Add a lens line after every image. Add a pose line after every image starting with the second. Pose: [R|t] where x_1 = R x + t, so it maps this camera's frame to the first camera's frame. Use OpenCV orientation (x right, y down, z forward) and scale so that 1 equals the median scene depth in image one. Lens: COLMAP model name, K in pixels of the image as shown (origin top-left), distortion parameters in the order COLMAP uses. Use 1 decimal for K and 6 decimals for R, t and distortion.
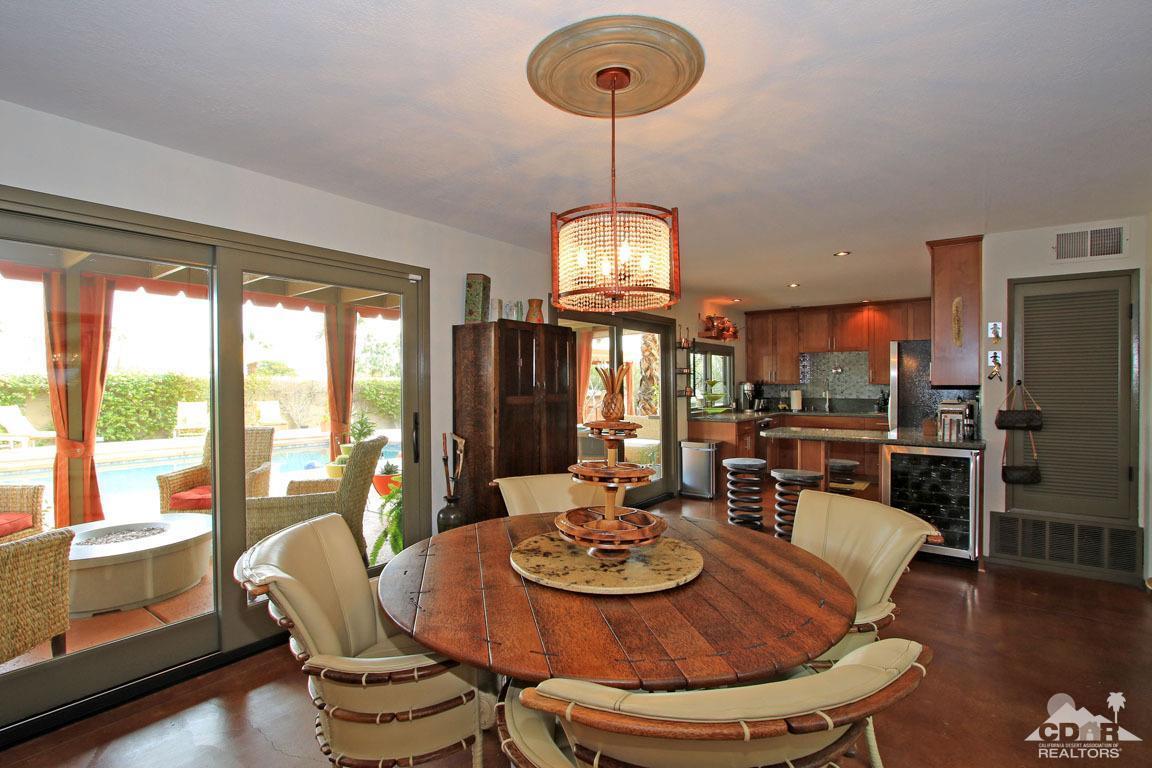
lens RADIAL K [[537.7, 0, 576.8], [0, 537.7, 391.0], [0, 0, 1]] dist [-0.019056, 0.002404]
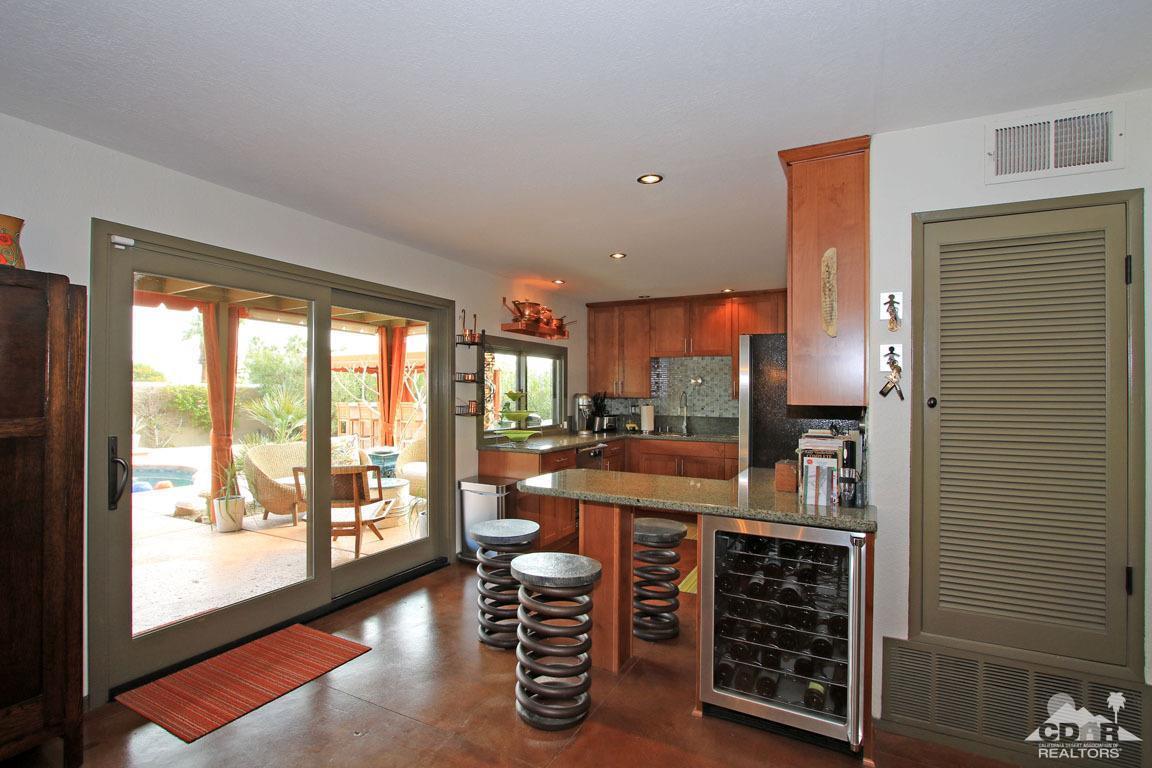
lens RADIAL K [[537.7, 0, 574.4], [0, 537.7, 391.7], [0, 0, 1]] dist [-0.019056, 0.002404]
pose [[0.988107, 0.012135, 0.153290, 0.201520], [-0.009479, 0.999792, -0.018040, -0.007120], [-0.153478, 0.016373, 0.988016, 0.269090]]
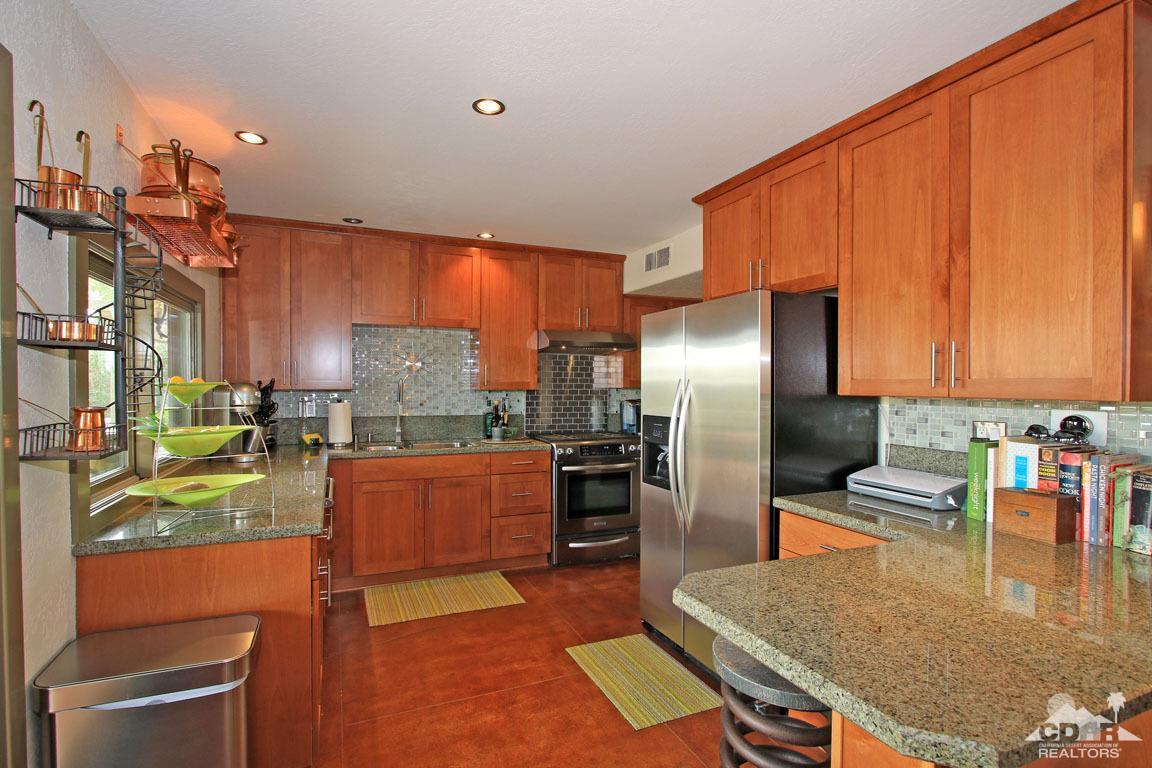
lens RADIAL K [[537.7, 0, 541.4], [0, 537.7, 386.4], [0, 0, 1]] dist [-0.019056, 0.002404]
pose [[0.526708, 0.004337, 0.850035, 0.108810], [0.002728, 0.999973, -0.006793, -0.012745], [-0.850042, 0.005897, 0.526682, 0.651929]]
